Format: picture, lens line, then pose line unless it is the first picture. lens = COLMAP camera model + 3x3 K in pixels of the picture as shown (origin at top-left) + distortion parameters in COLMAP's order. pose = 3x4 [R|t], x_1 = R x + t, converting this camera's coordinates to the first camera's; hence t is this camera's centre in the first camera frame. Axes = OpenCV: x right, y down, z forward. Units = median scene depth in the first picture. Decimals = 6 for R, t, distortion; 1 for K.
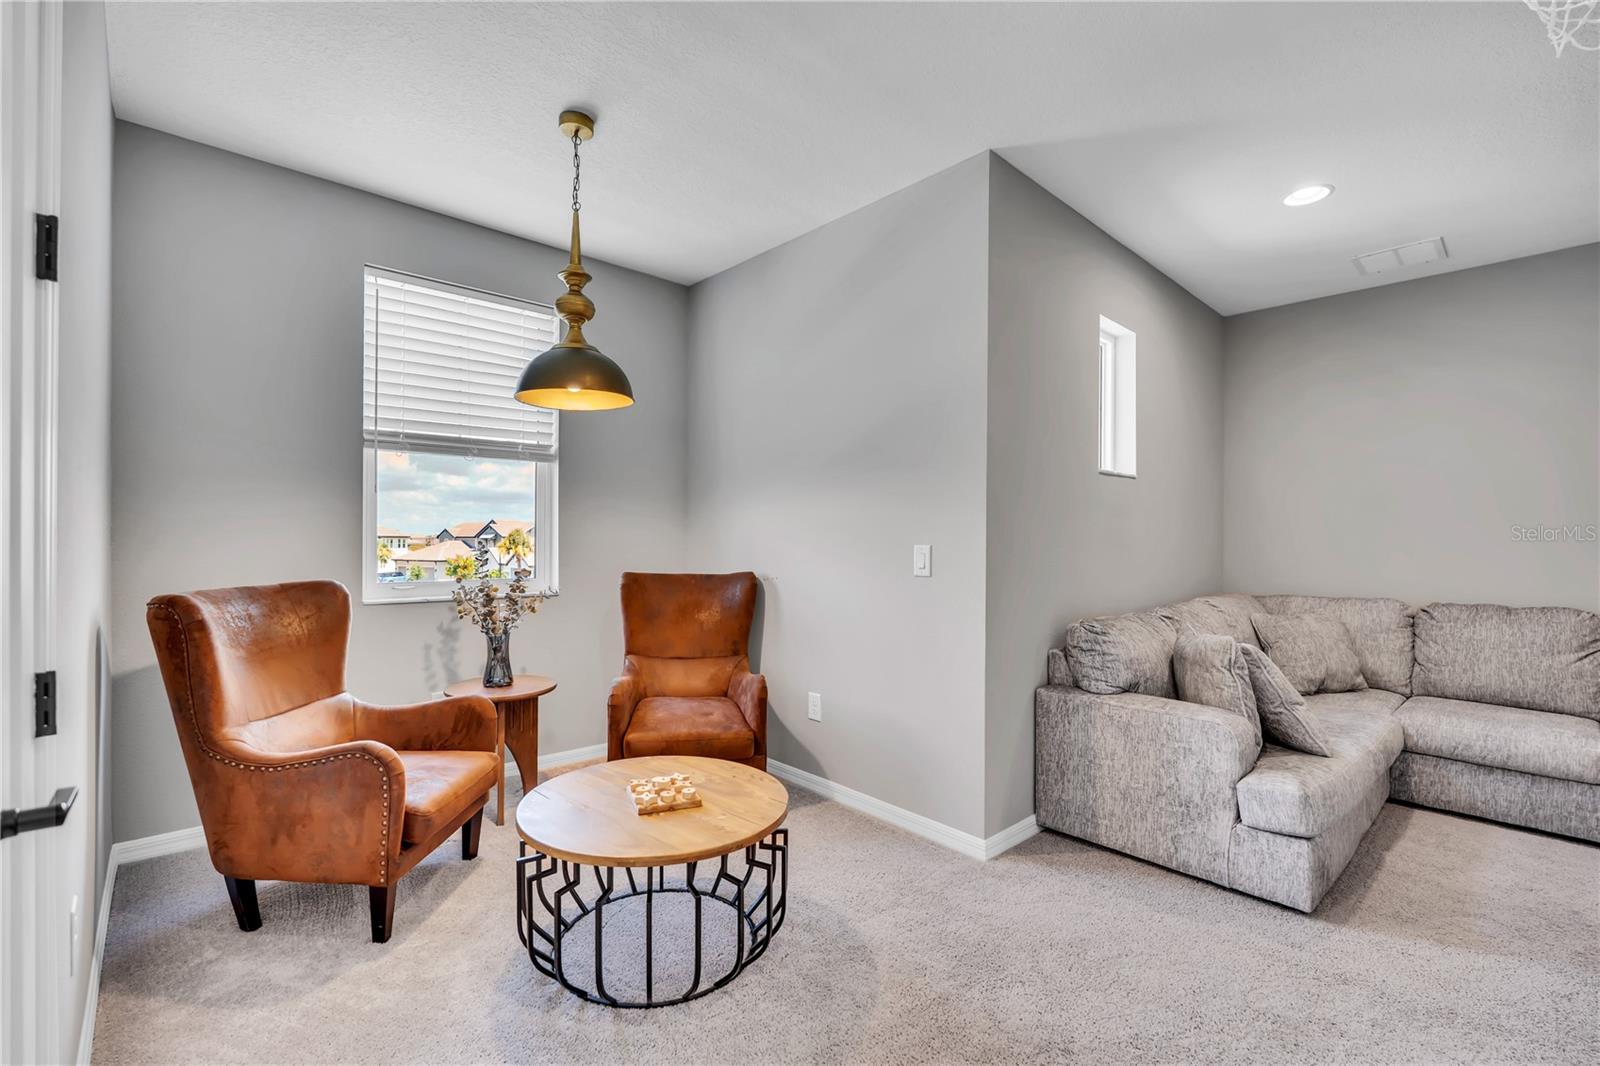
lens RADIAL K [[694.2, 0, 792.3], [0, 694.2, 540.0], [0, 0, 1]] dist [-0.003583, -0.000297]
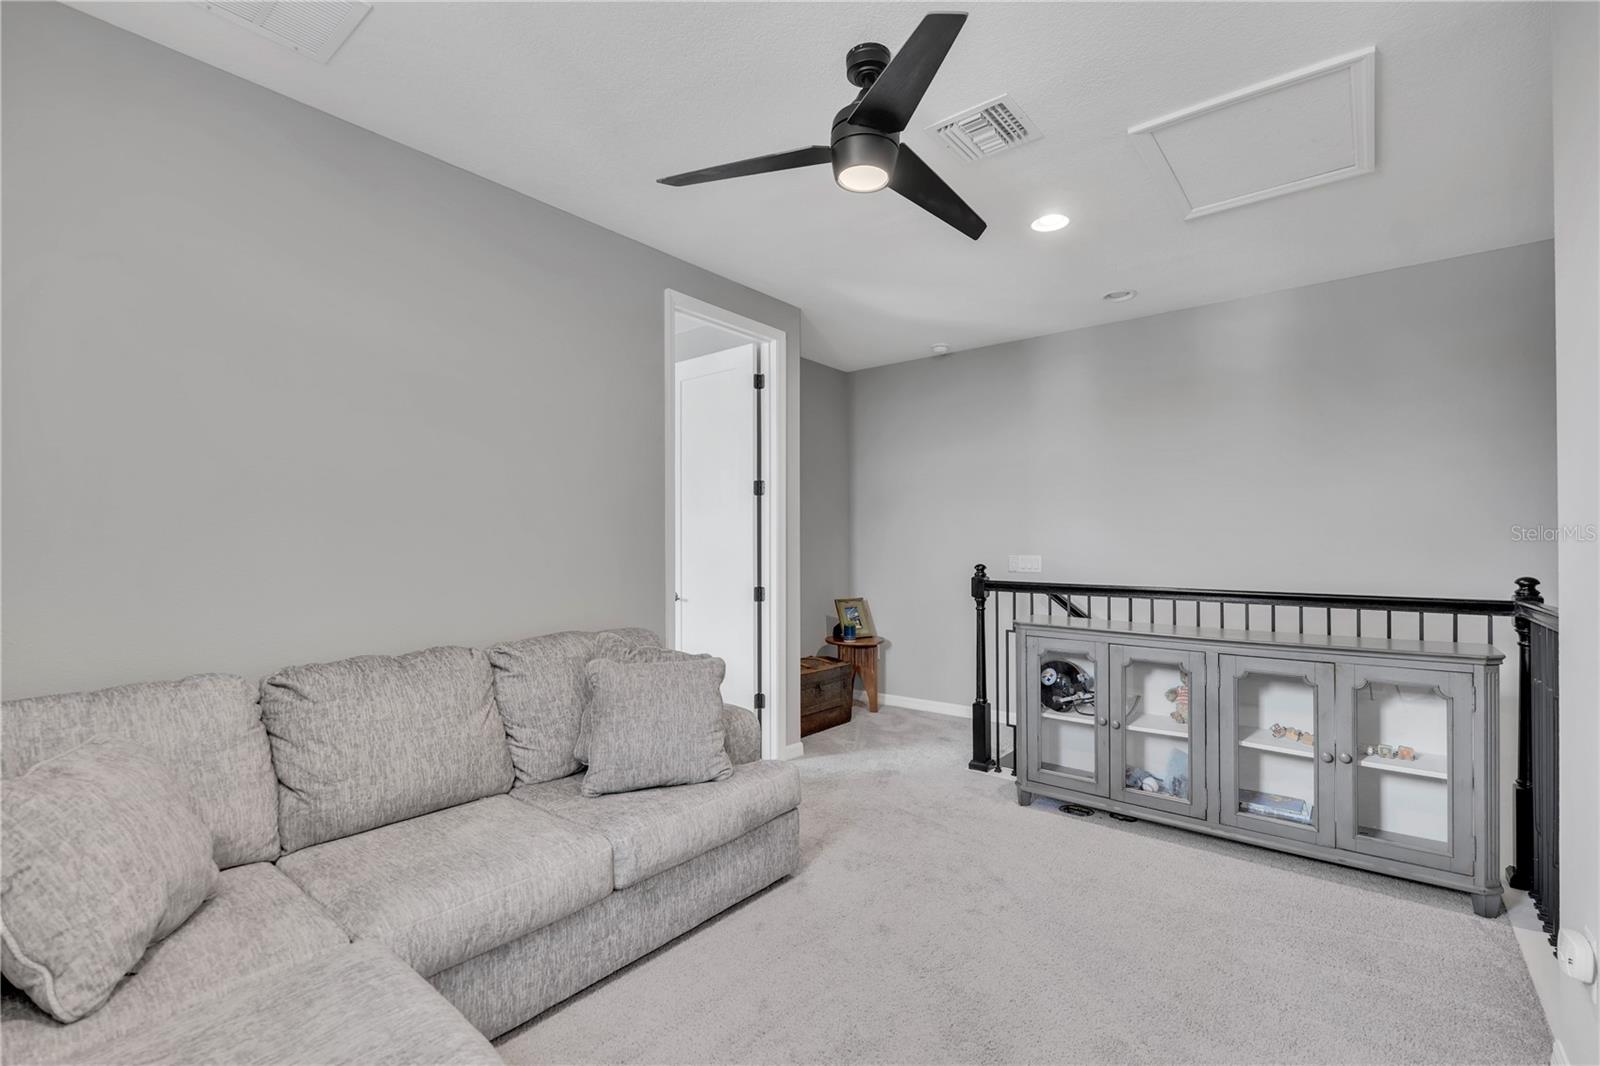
lens RADIAL K [[694.2, 0, 798.7], [0, 694.2, 539.5], [0, 0, 1]] dist [-0.003583, -0.000297]
pose [[-0.154321, 0.001617, 0.988019, 0.326254], [-0.001778, 0.999997, -0.001914, -0.012311], [-0.988019, -0.002052, -0.154318, 0.708452]]
